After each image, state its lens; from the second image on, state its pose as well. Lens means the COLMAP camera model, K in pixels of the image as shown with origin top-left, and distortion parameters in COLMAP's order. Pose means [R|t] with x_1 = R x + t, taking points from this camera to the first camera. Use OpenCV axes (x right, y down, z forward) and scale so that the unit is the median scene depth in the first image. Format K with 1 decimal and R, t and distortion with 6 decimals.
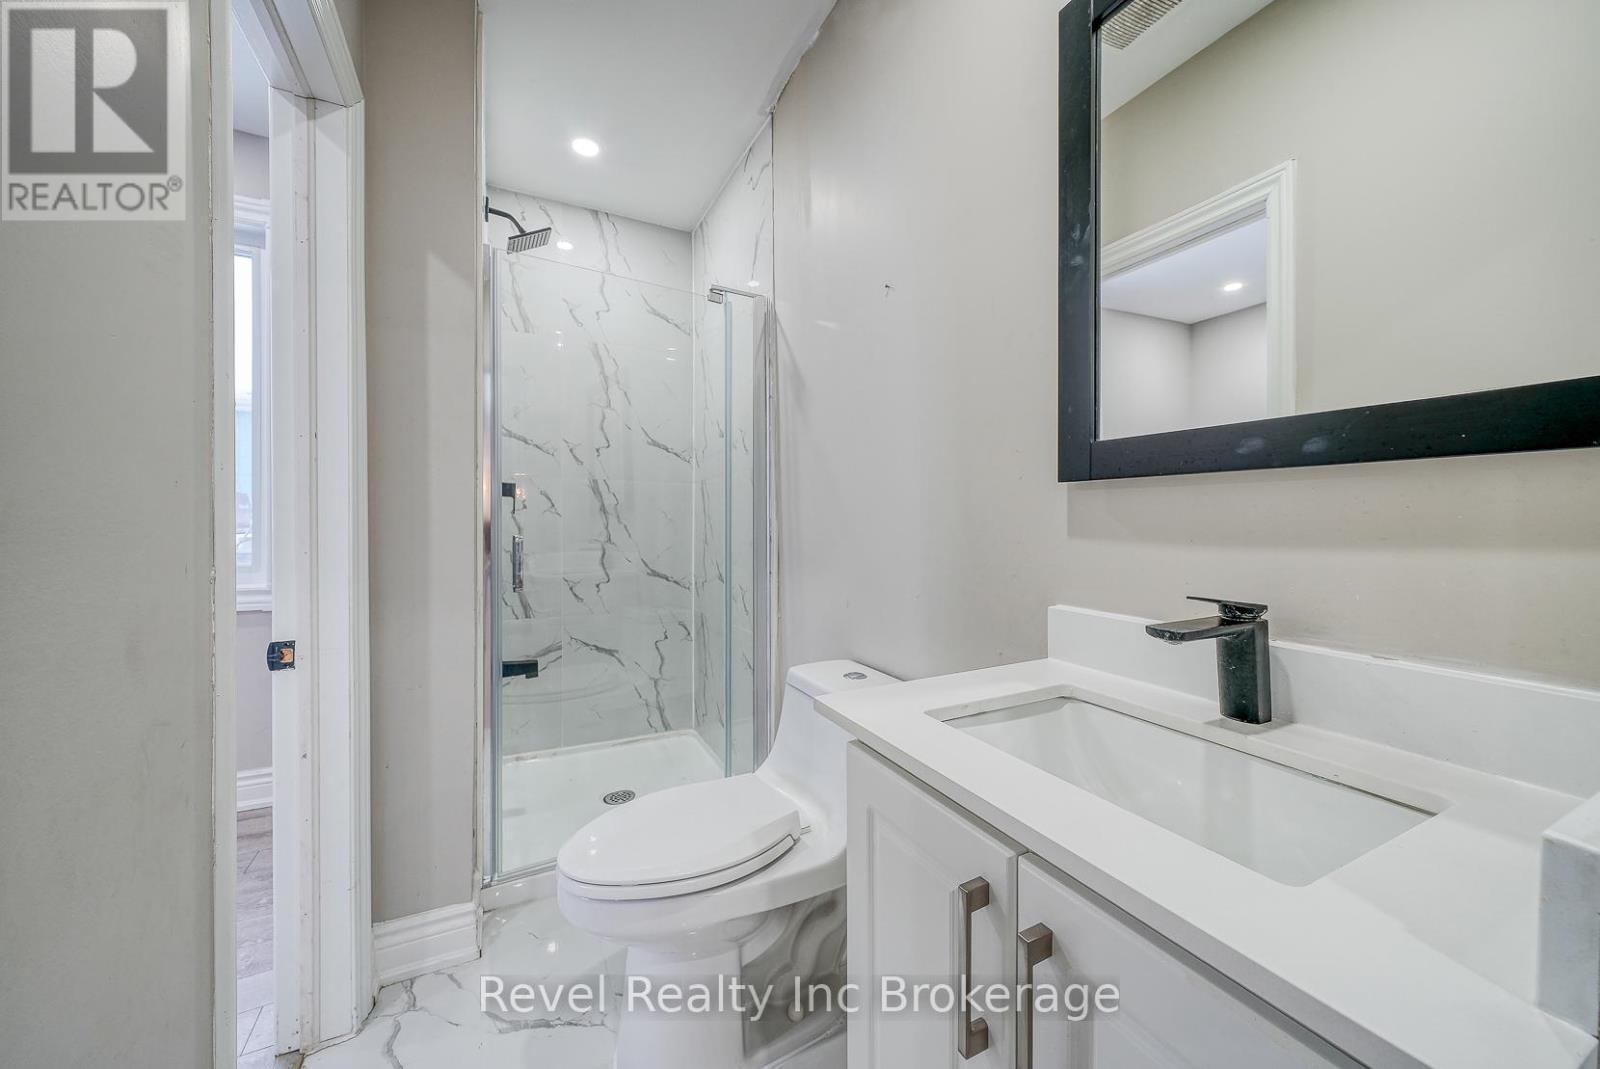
lens RADIAL K [[586.2, 0, 794.4], [0, 586.2, 531.6], [0, 0, 1]] dist [-0.001440, -0.000189]
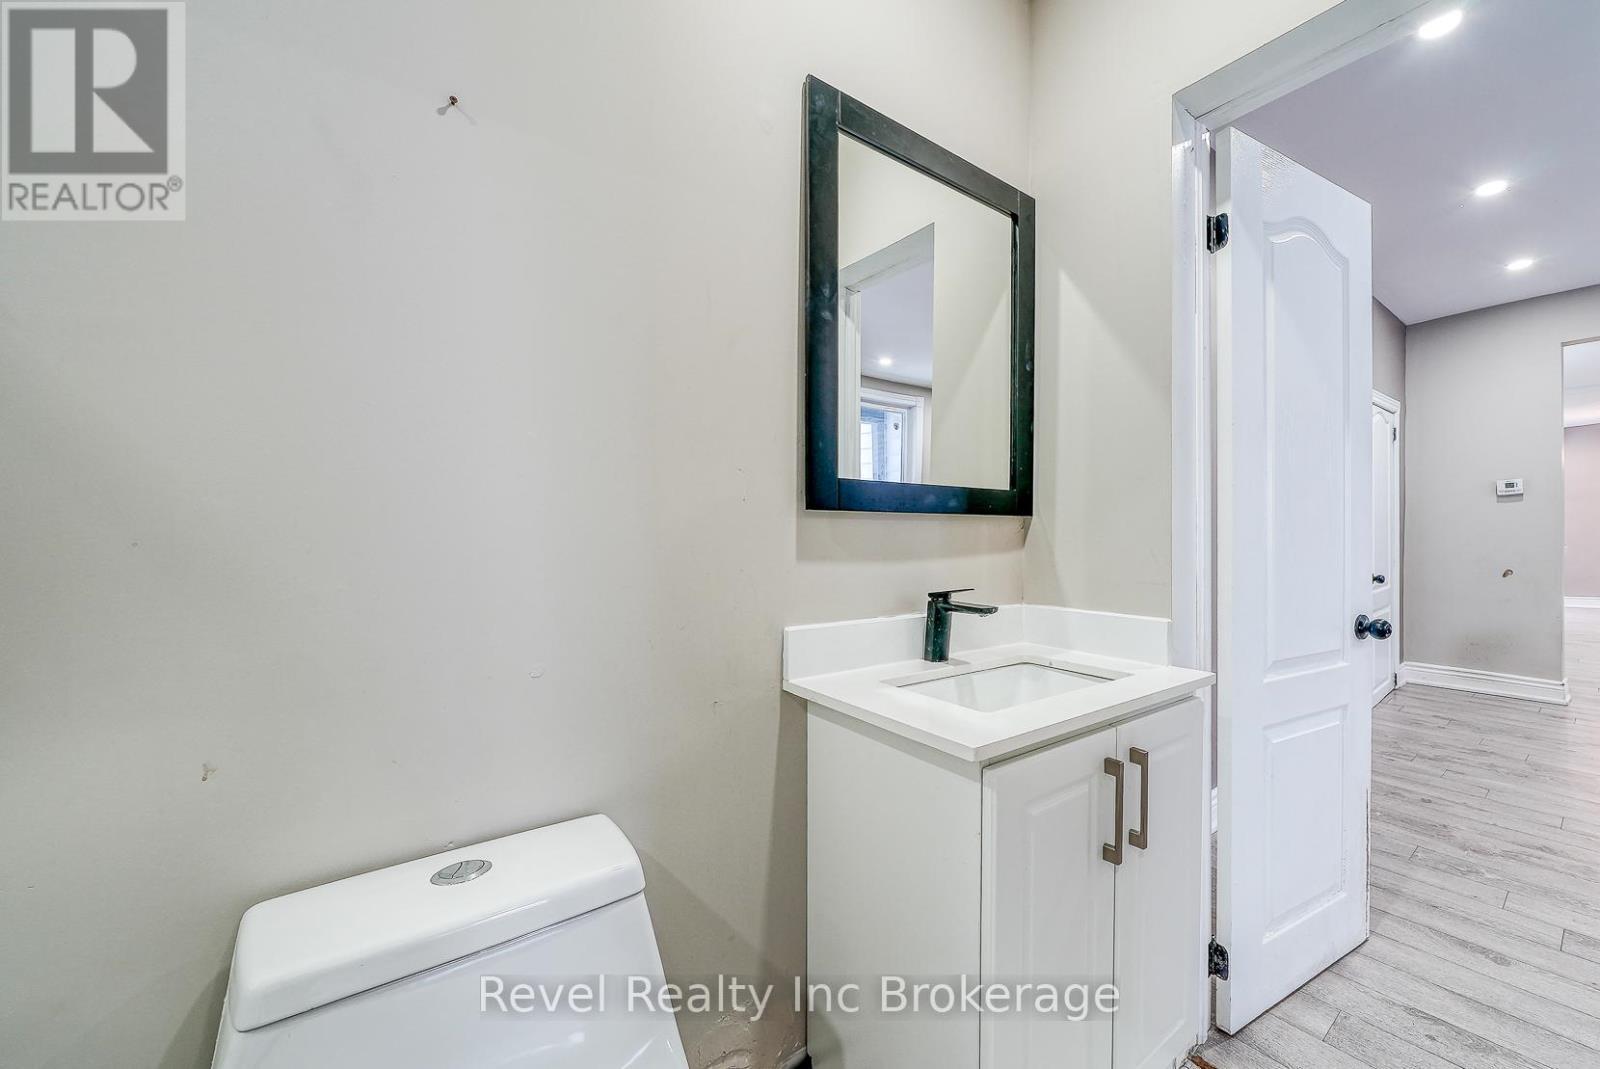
lens RADIAL K [[586.2, 0, 794.4], [0, 586.2, 531.6], [0, 0, 1]] dist [-0.001440, -0.000189]
pose [[-0.164213, -0.007902, 0.986393, -0.649710], [0.016649, 0.999803, 0.010781, -0.058895], [-0.986284, 0.018193, -0.164049, 1.291105]]
